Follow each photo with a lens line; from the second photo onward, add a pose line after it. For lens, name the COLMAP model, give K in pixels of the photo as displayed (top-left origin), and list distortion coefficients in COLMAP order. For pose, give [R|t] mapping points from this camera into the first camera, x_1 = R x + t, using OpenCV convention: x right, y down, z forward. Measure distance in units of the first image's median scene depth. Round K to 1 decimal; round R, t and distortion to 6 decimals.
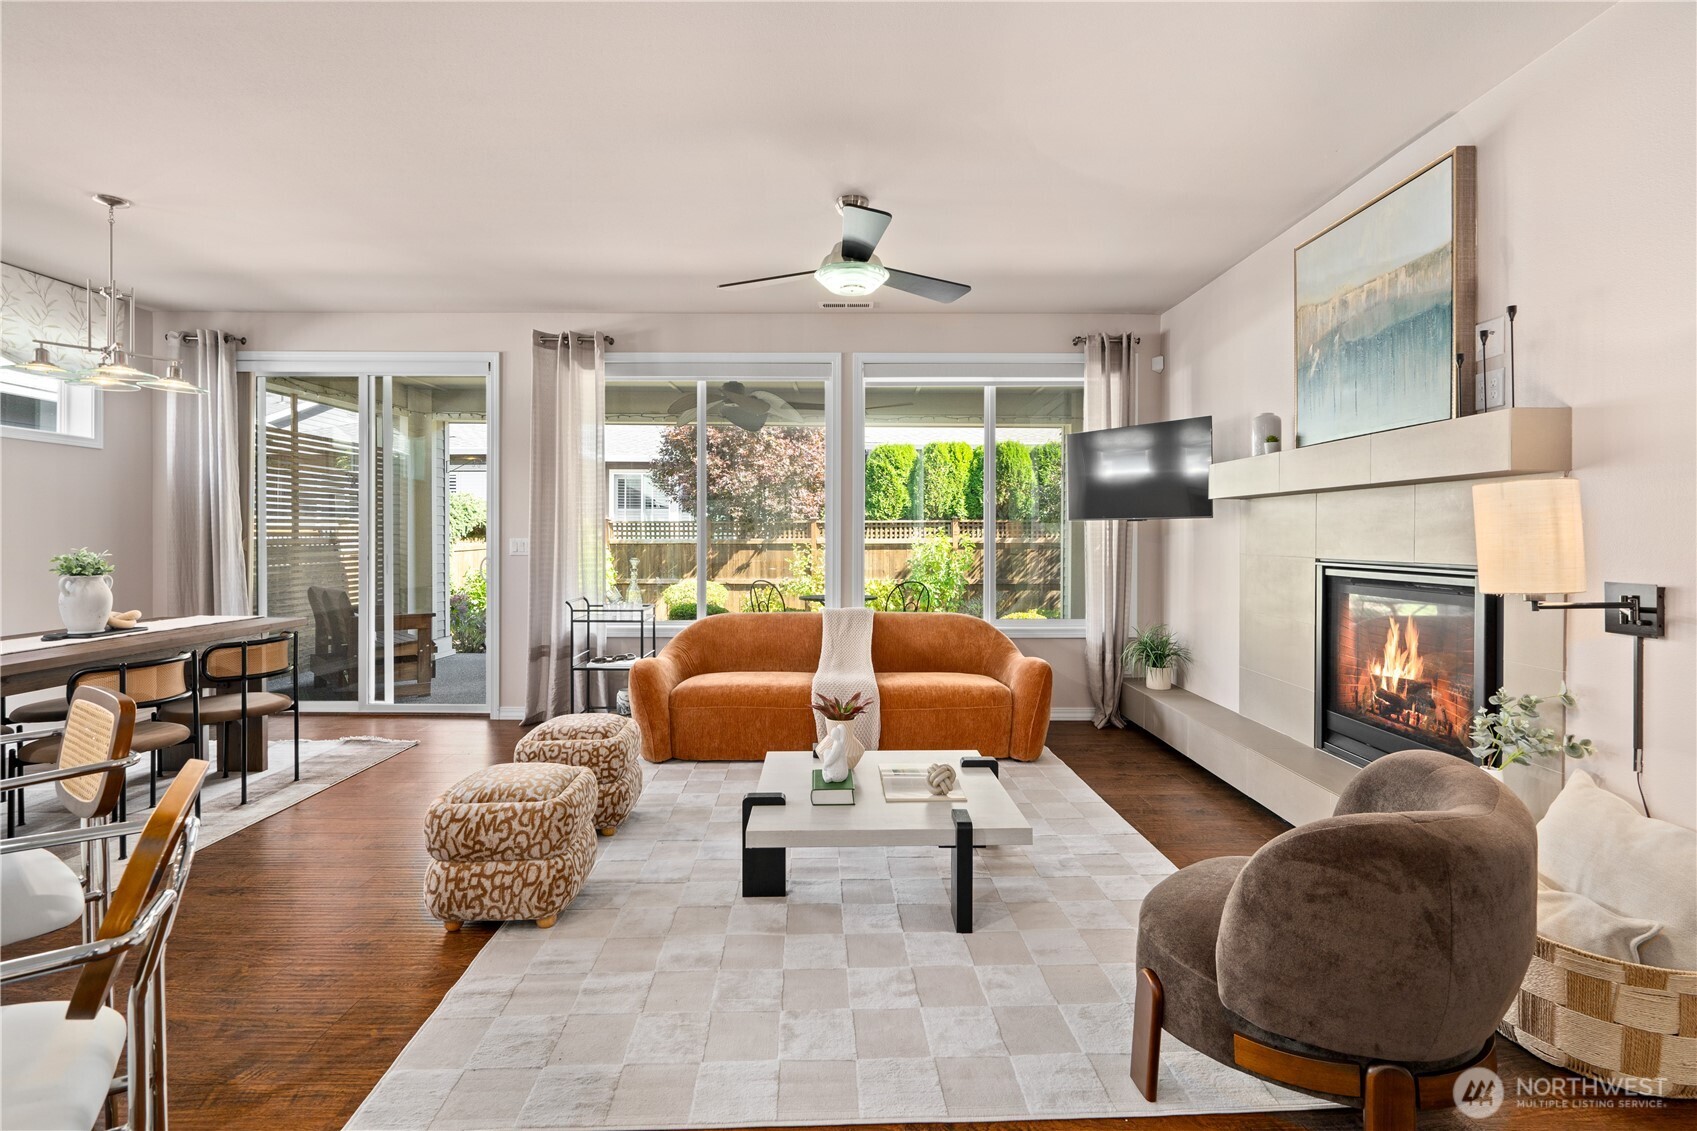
lens RADIAL K [[783.7, 0, 845.8], [0, 783.7, 523.9], [0, 0, 1]] dist [-0.001583, 0.000644]
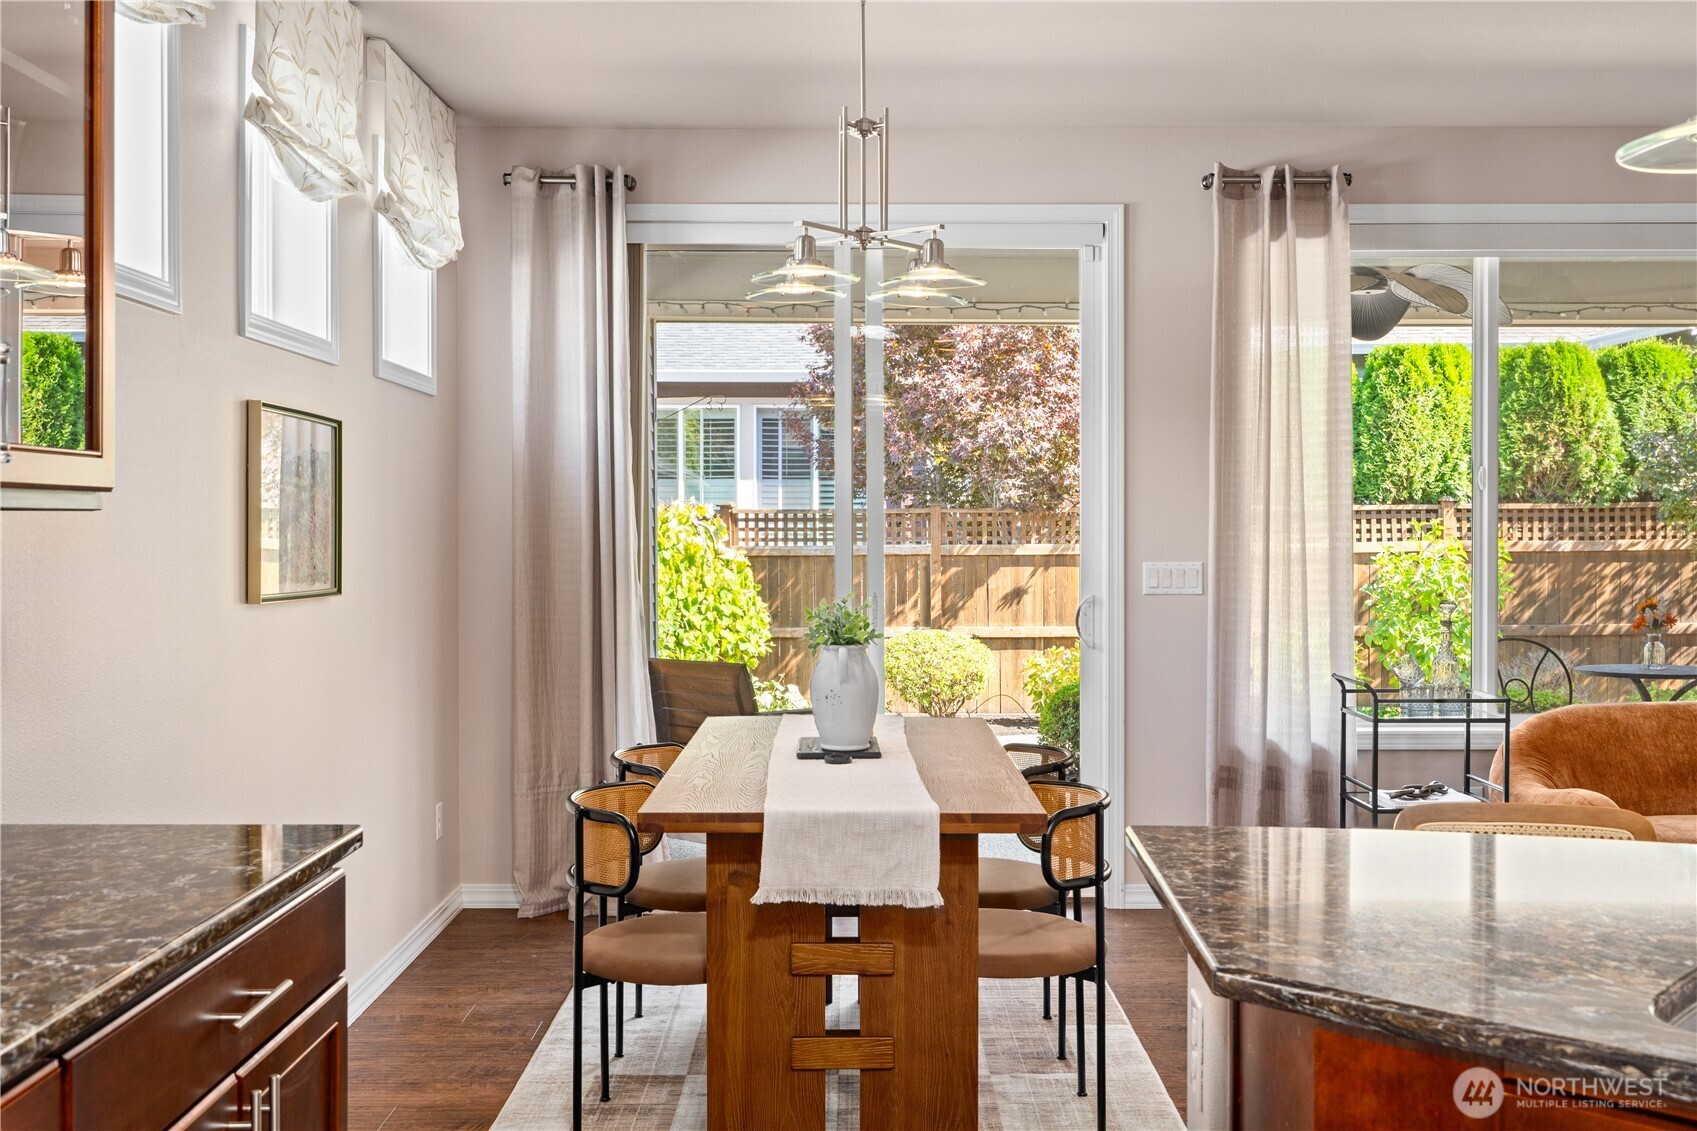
lens RADIAL K [[1678.1, 0, 841.9], [0, 1678.1, 543.8], [0, 0, 1]] dist [0.006040, 0.000000]
pose [[0.999993, -0.003849, -0.000057, -0.629297], [0.003850, 0.999656, 0.025948, -0.023592], [-0.000043, -0.025948, 0.999663, -0.117241]]
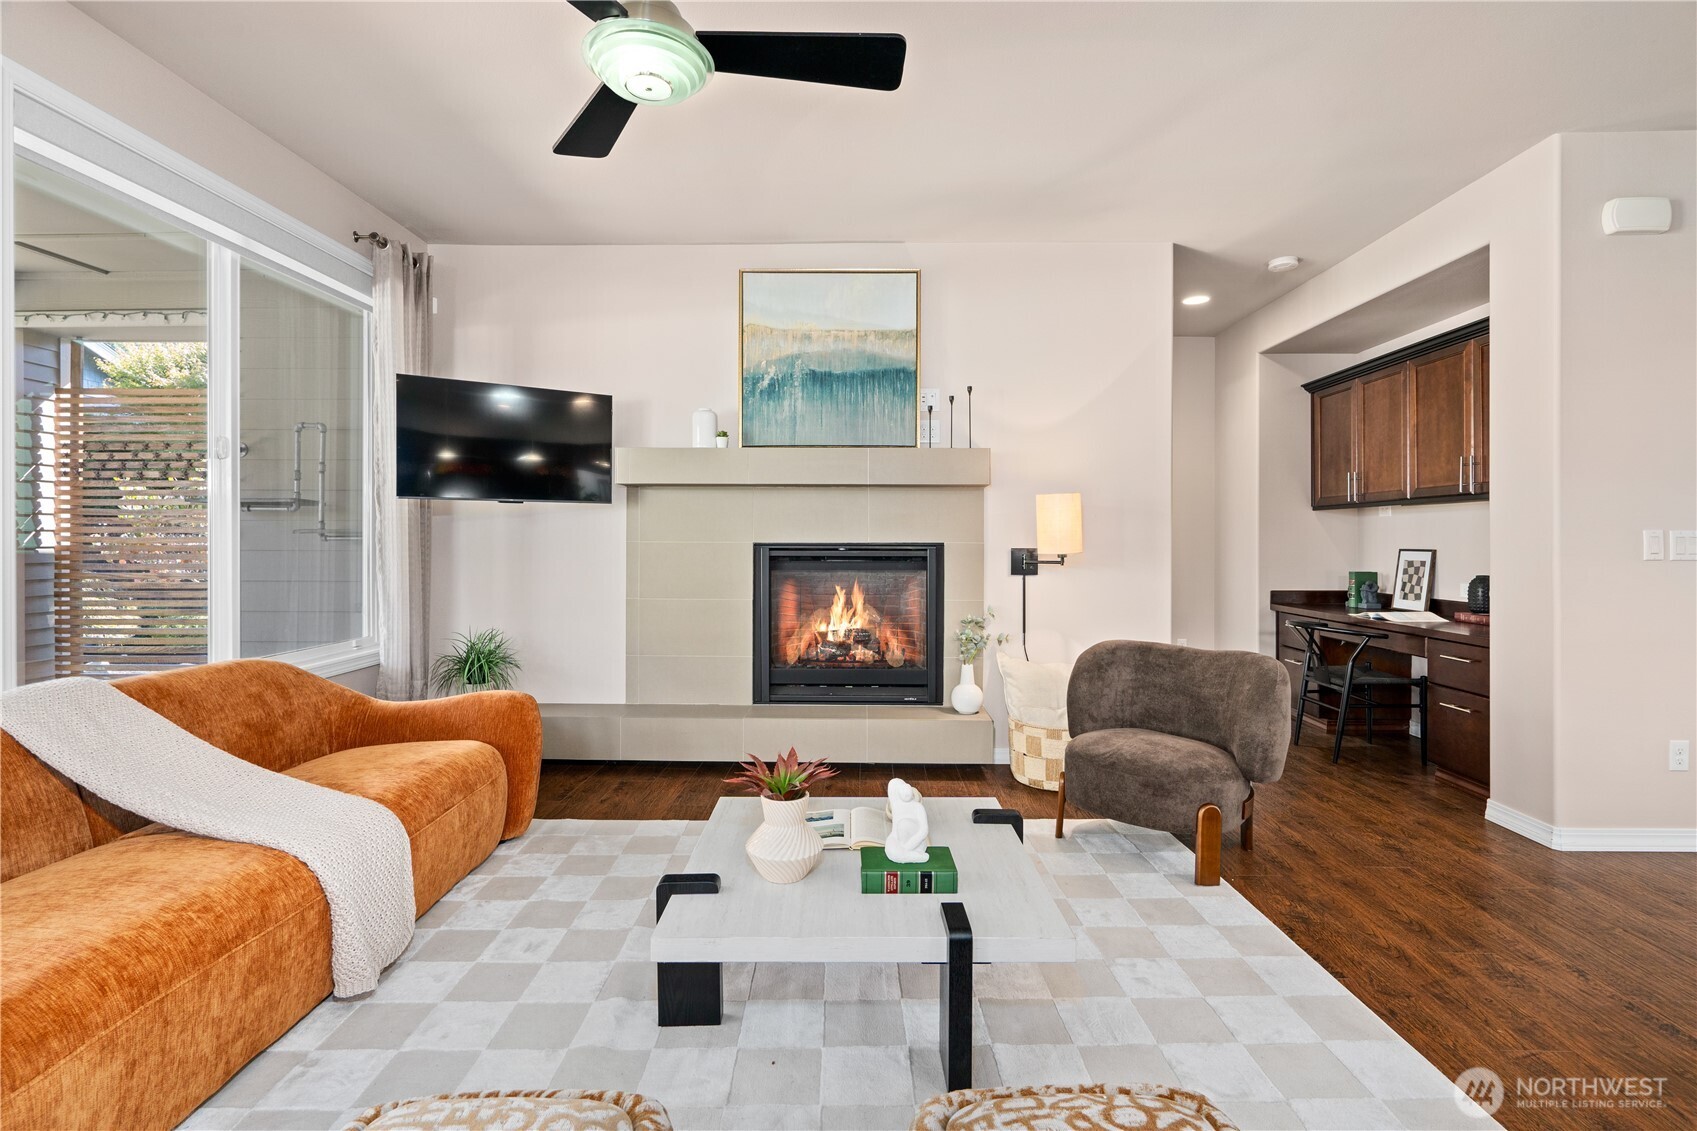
lens RADIAL K [[783.7, 0, 833.4], [0, 783.7, 548.1], [0, 0, 1]] dist [-0.001583, 0.000644]
pose [[0.027900, -0.009162, 0.999569, -0.379666], [-0.016495, 0.999818, 0.009625, 0.024600], [-0.999475, -0.016757, 0.027744, 0.568559]]
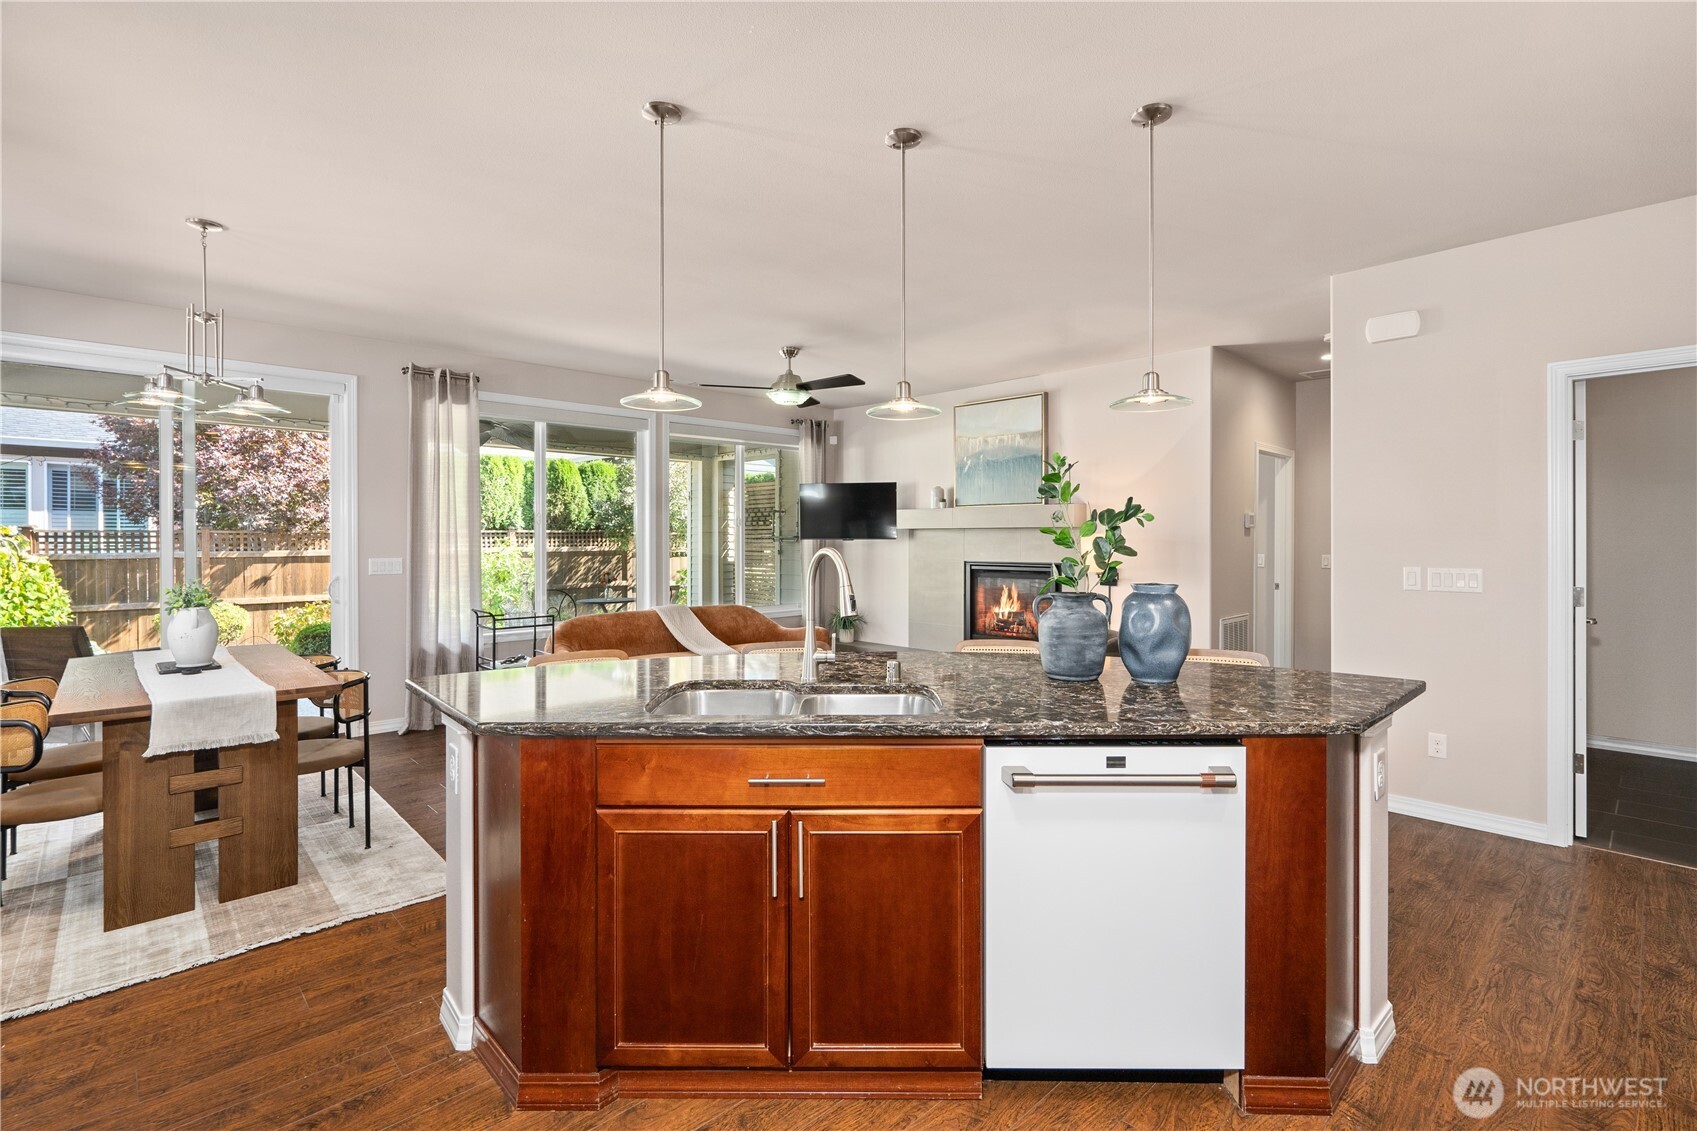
lens RADIAL K [[783.7, 0, 845.2], [0, 783.7, 547.9], [0, 0, 1]] dist [-0.001583, 0.000644]
pose [[0.725427, -0.010576, 0.688218, -0.686114], [-0.007361, 0.999706, 0.023121, -0.024003], [-0.688260, -0.021838, 0.725135, -0.177623]]
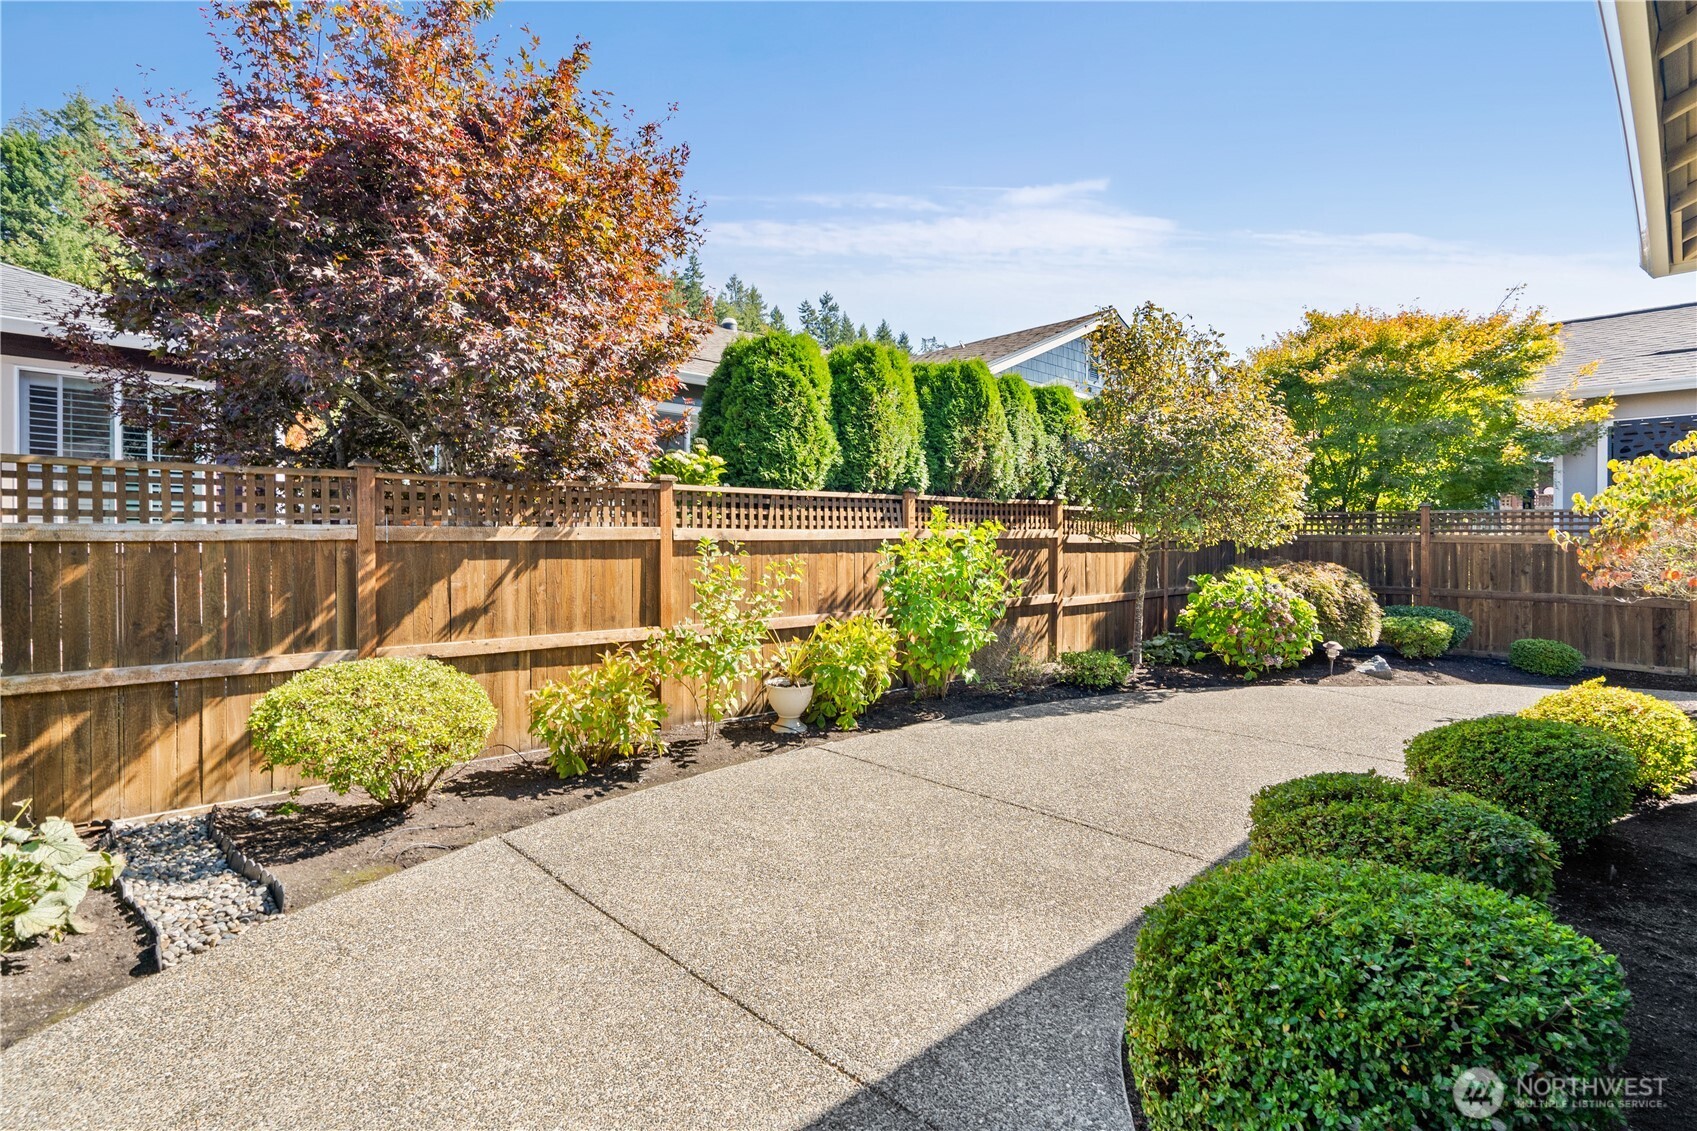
lens RADIAL K [[783.7, 0, 836.6], [0, 783.7, 548.1], [0, 0, 1]] dist [-0.001583, 0.000644]
pose [[0.745391, -0.006990, 0.666591, -0.663923], [-0.011278, 0.999670, 0.023094, 0.050092], [-0.666532, -0.024732, 0.745066, 1.693584]]
